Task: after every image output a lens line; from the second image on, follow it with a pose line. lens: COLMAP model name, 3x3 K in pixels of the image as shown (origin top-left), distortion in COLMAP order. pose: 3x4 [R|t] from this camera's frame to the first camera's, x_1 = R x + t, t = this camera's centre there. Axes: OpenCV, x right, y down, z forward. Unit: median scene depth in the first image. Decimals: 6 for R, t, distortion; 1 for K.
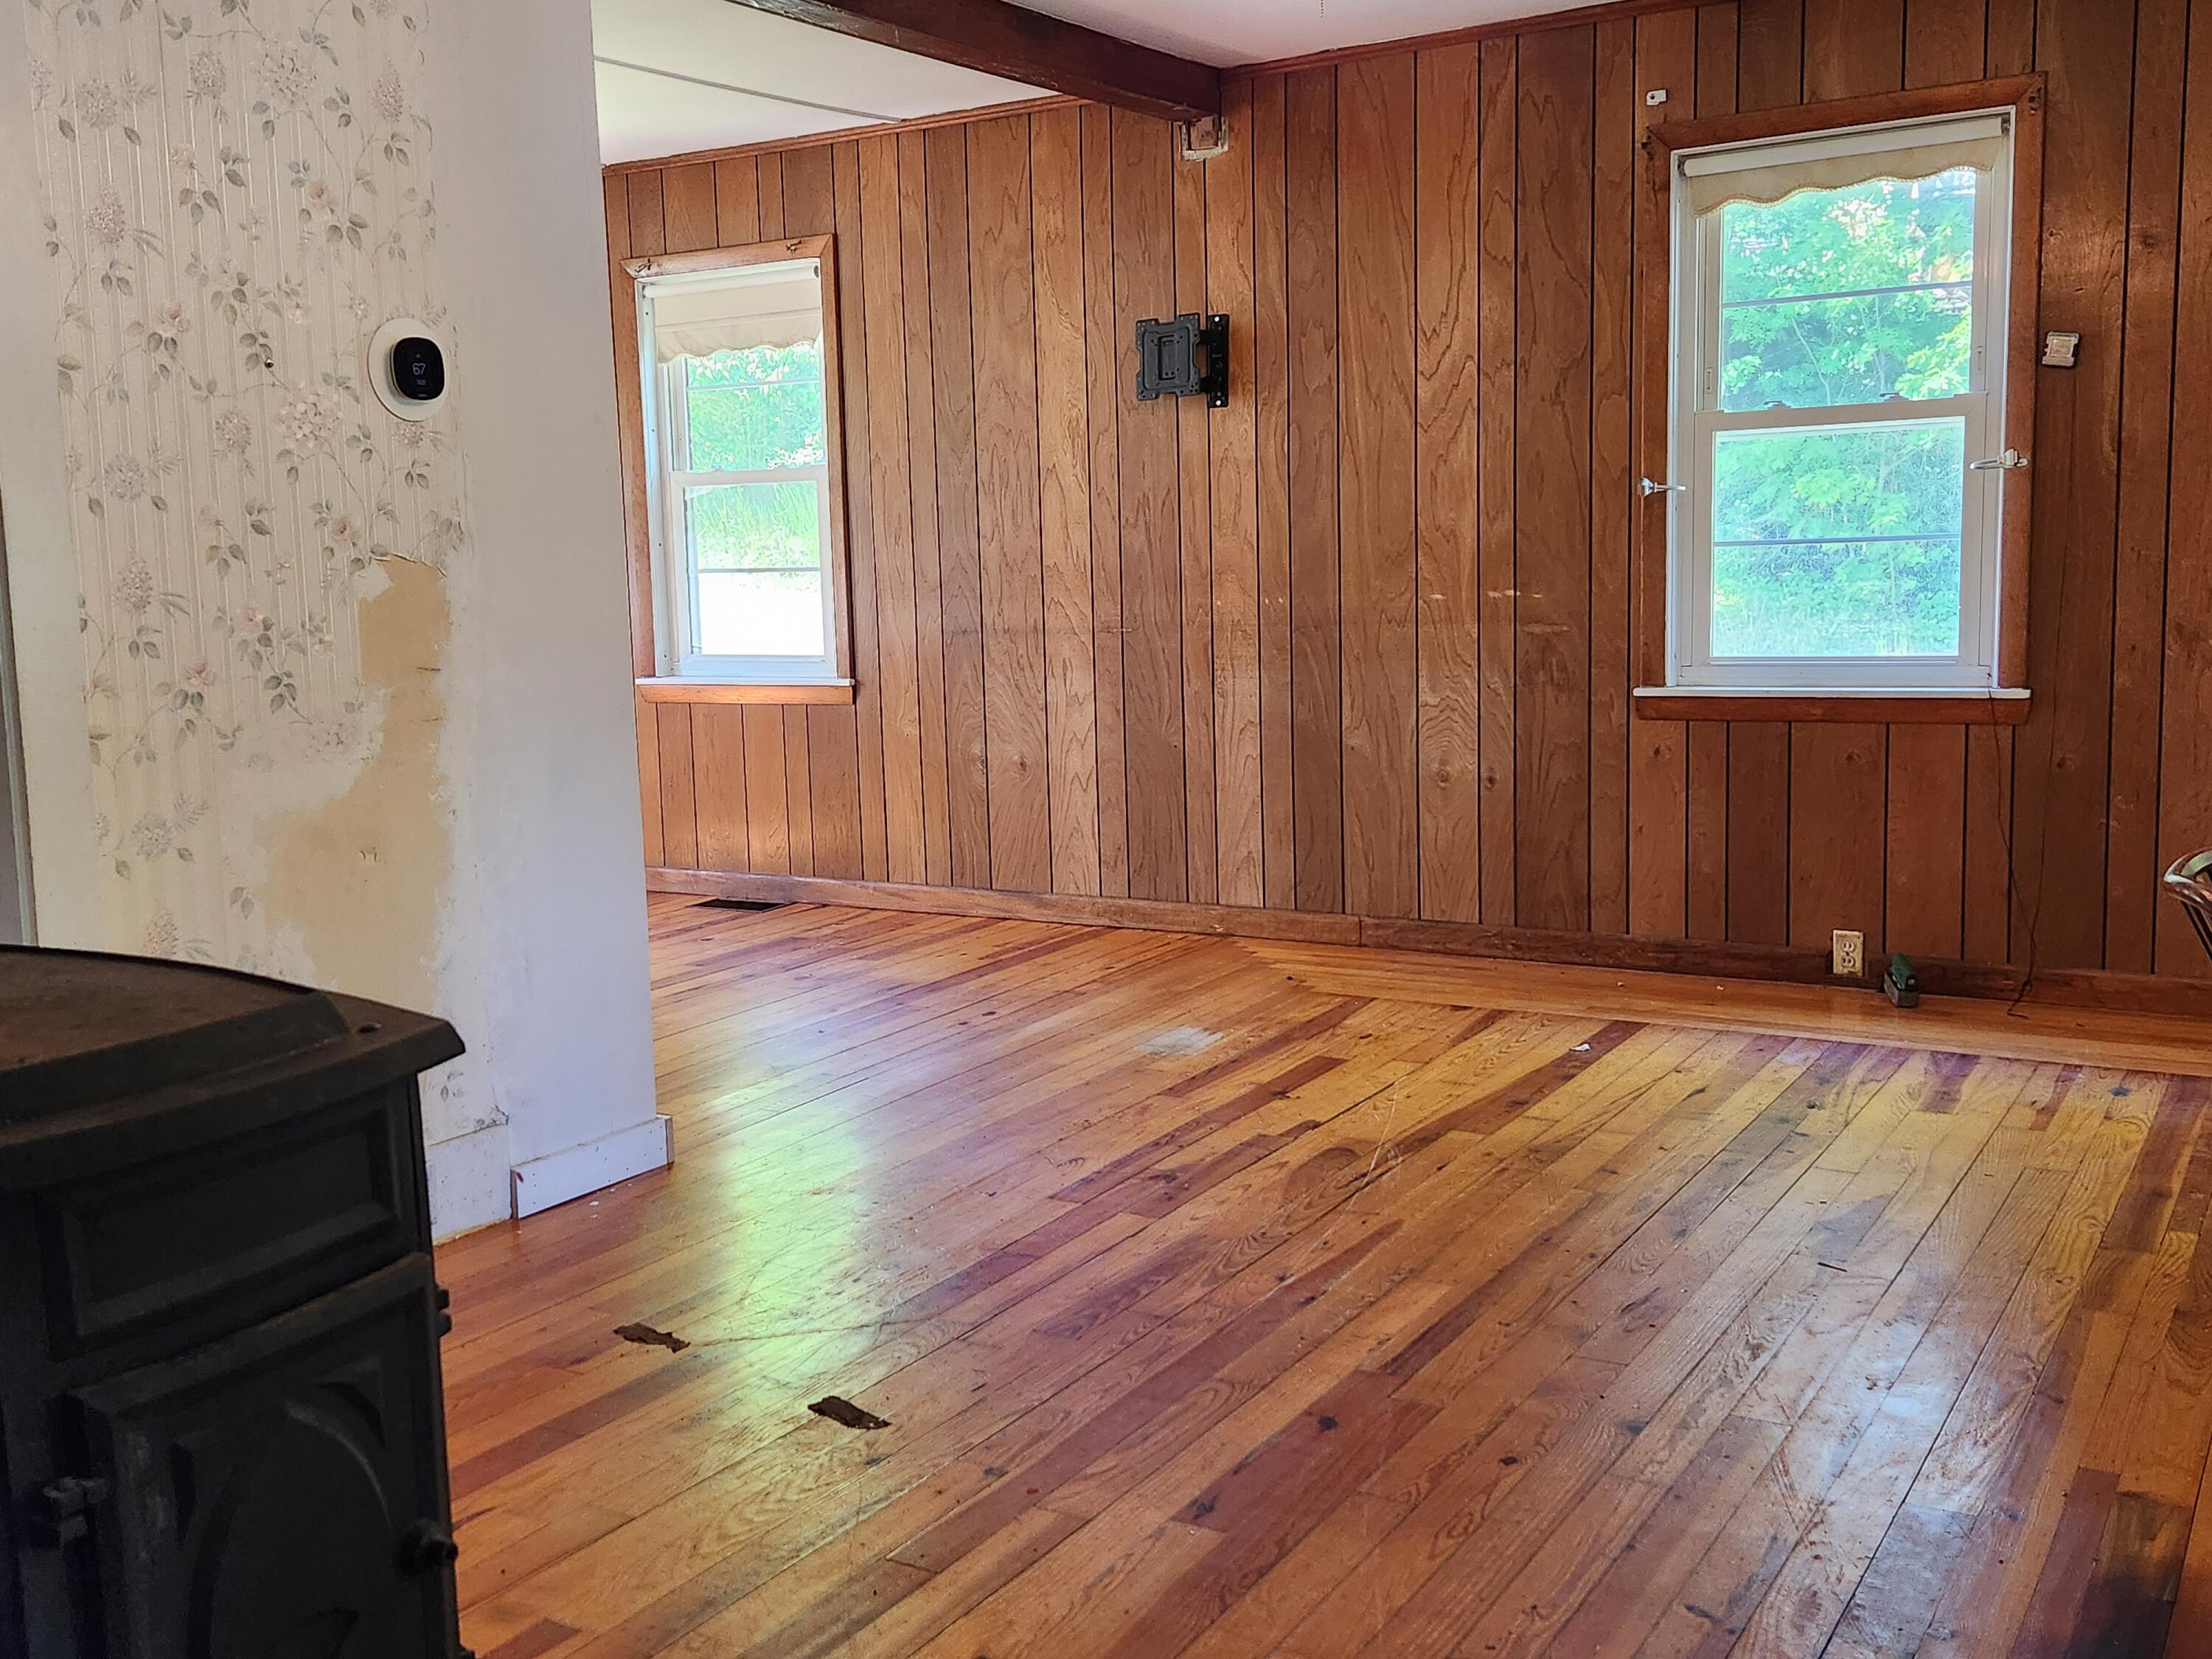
lens RADIAL K [[2167.5, 0, 1072.3], [0, 2167.5, 823.6], [0, 0, 1]] dist [0.130231, 0.002411]
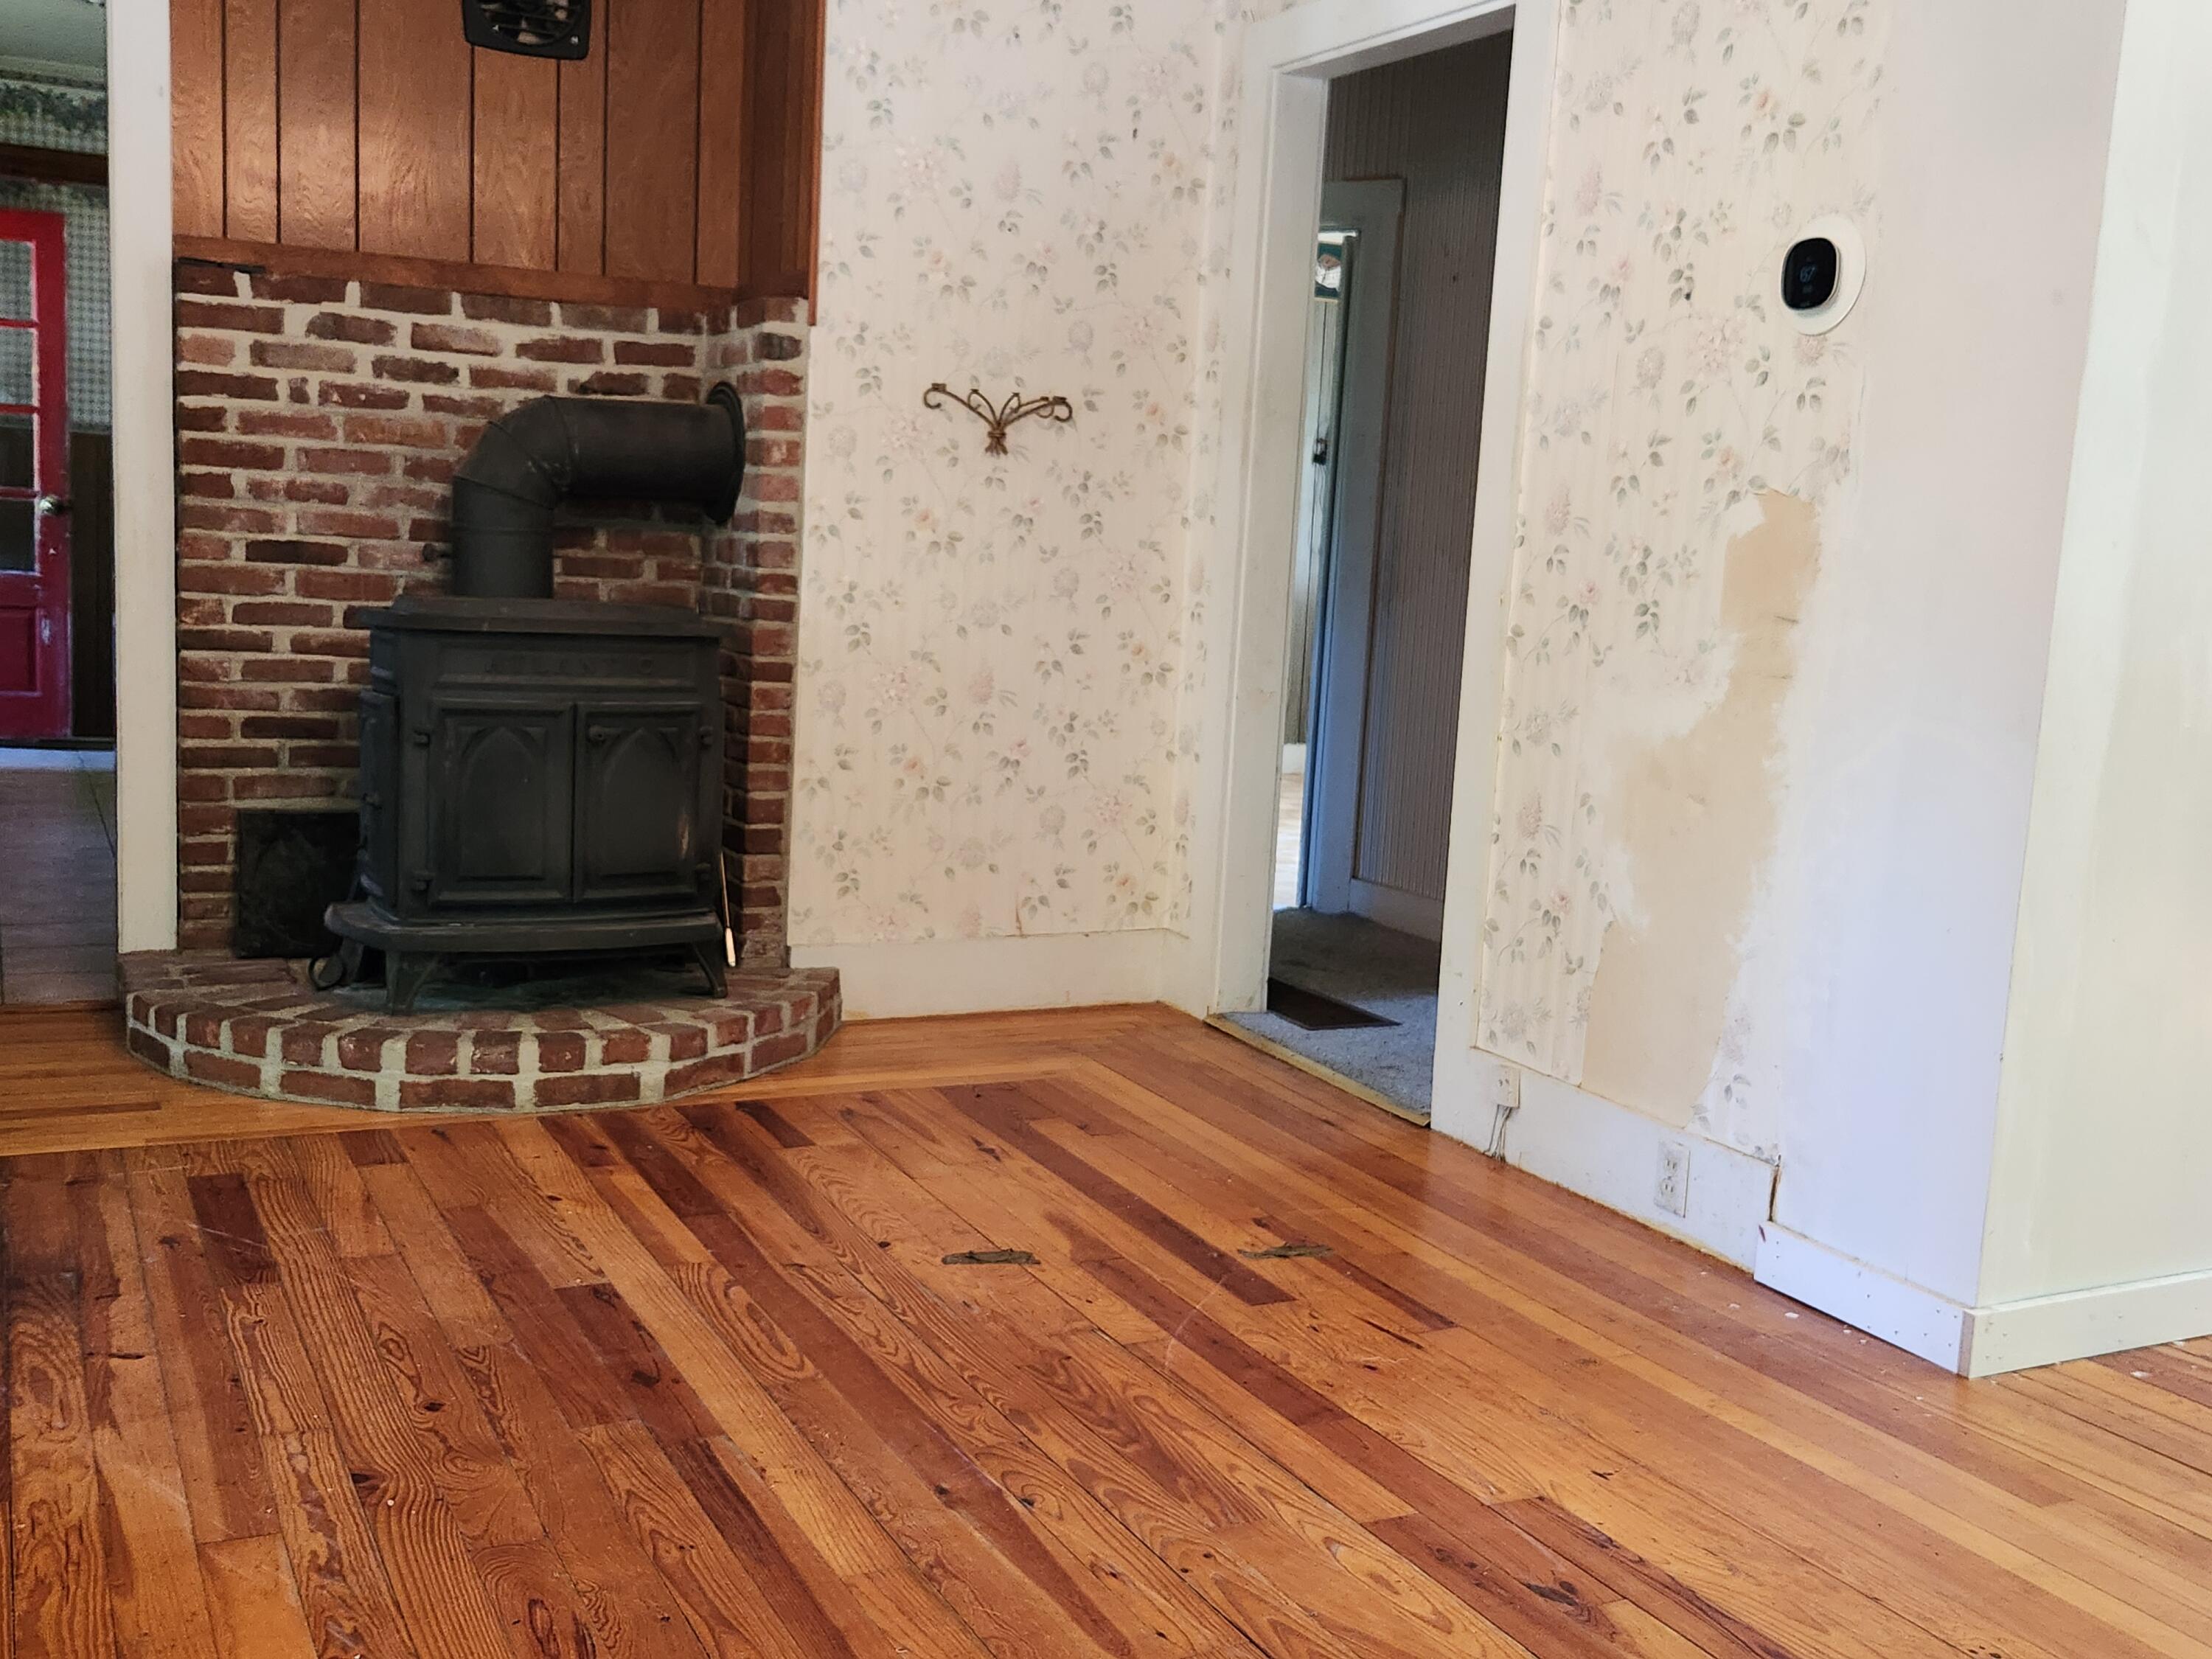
lens RADIAL K [[2212.0, 0, 1099.6], [0, 2212.0, 838.6], [0, 0, 1]] dist [0.114312, -0.142101]
pose [[-0.532730, 0.115885, -0.838314, 0.638057], [-0.143863, 0.963762, 0.224648, -0.153233], [0.833968, 0.240279, -0.496753, 1.288242]]
